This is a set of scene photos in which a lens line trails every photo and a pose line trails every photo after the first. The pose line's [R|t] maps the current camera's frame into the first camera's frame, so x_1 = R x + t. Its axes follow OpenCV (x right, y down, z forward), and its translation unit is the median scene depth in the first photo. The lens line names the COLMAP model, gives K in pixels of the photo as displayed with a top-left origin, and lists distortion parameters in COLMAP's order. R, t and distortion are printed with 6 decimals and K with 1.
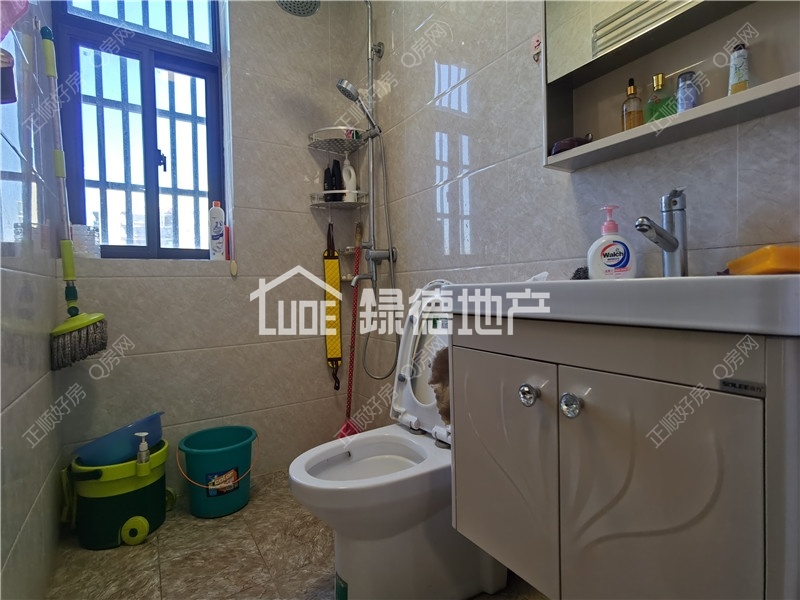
lens RADIAL K [[414.9, 0, 399.1], [0, 414.9, 294.3], [0, 0, 1]] dist [-0.000181, 0.001162]
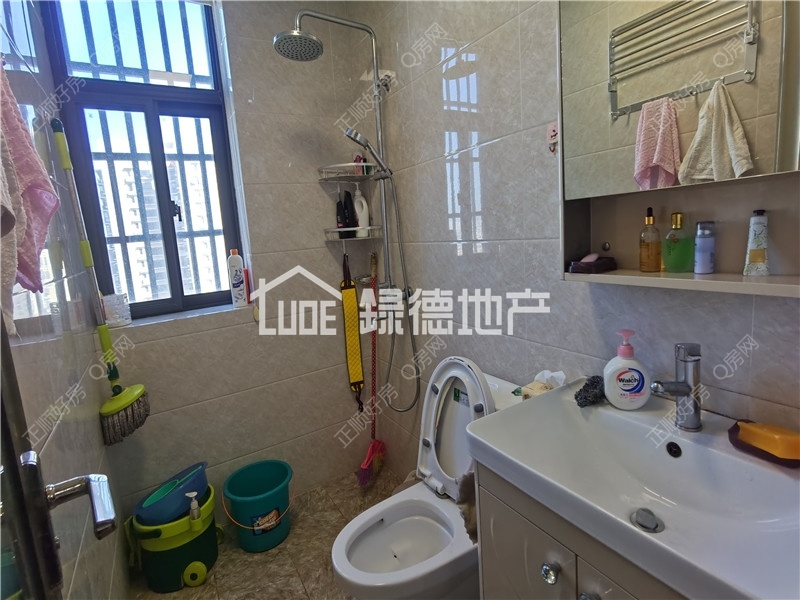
lens RADIAL K [[414.9, 0, 399.1], [0, 414.9, 294.3], [0, 0, 1]] dist [-0.000181, 0.001162]
pose [[0.998610, -0.044210, -0.028713, -0.011278], [0.047278, 0.992027, 0.116819, -0.220022], [0.023320, -0.118014, 0.992738, -0.014158]]
